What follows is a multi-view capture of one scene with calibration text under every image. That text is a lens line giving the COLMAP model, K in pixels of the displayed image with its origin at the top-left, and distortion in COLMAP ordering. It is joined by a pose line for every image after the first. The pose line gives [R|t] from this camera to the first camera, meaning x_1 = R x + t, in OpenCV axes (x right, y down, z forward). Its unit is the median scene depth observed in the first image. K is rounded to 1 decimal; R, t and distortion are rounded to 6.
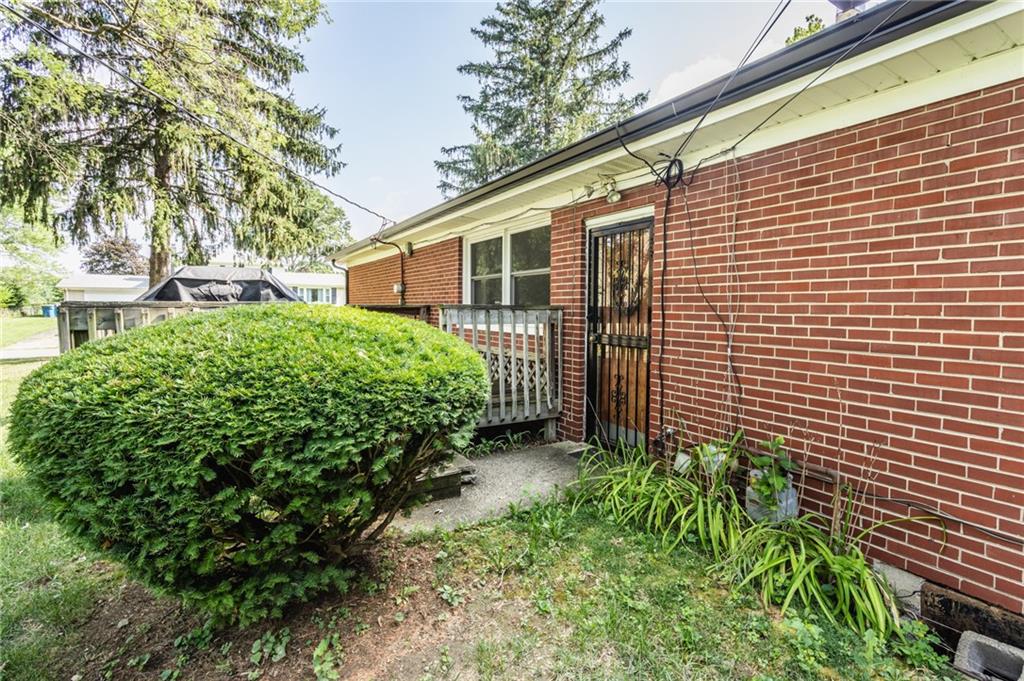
lens RADIAL K [[492.2, 0, 506.8], [0, 492.2, 333.6], [0, 0, 1]] dist [-0.000295, 0.001270]
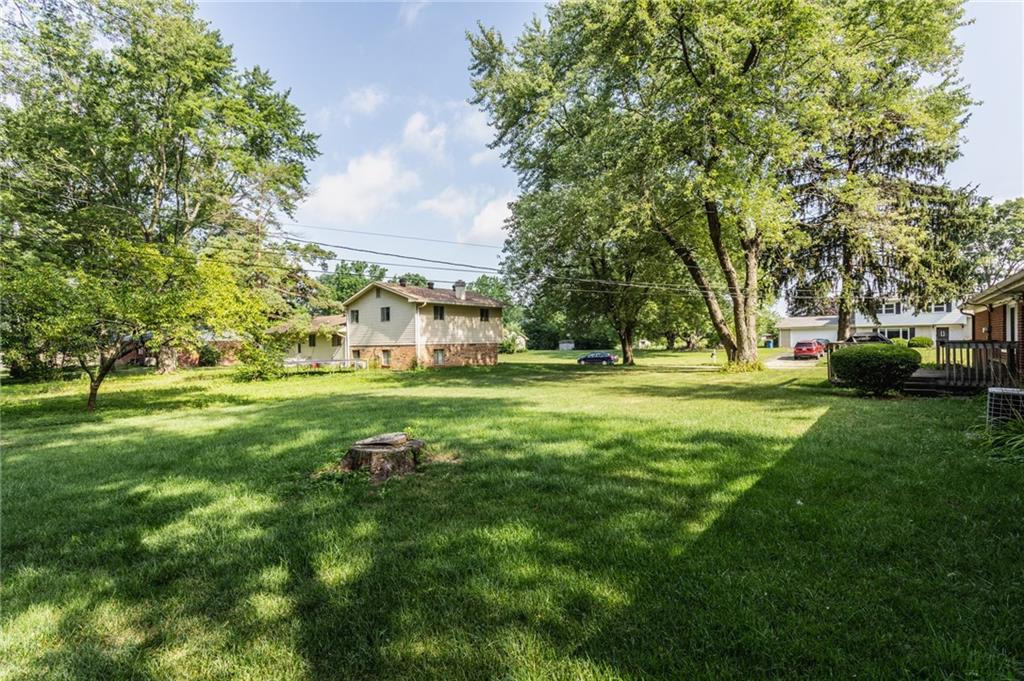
lens RADIAL K [[492.2, 0, 506.8], [0, 492.2, 333.6], [0, 0, 1]] dist [-0.000295, 0.001270]
pose [[0.356814, -0.014495, -0.934063, 0.386085], [-0.045693, 0.998412, -0.032948, 0.026968], [0.933057, 0.054436, 0.355585, -0.574324]]
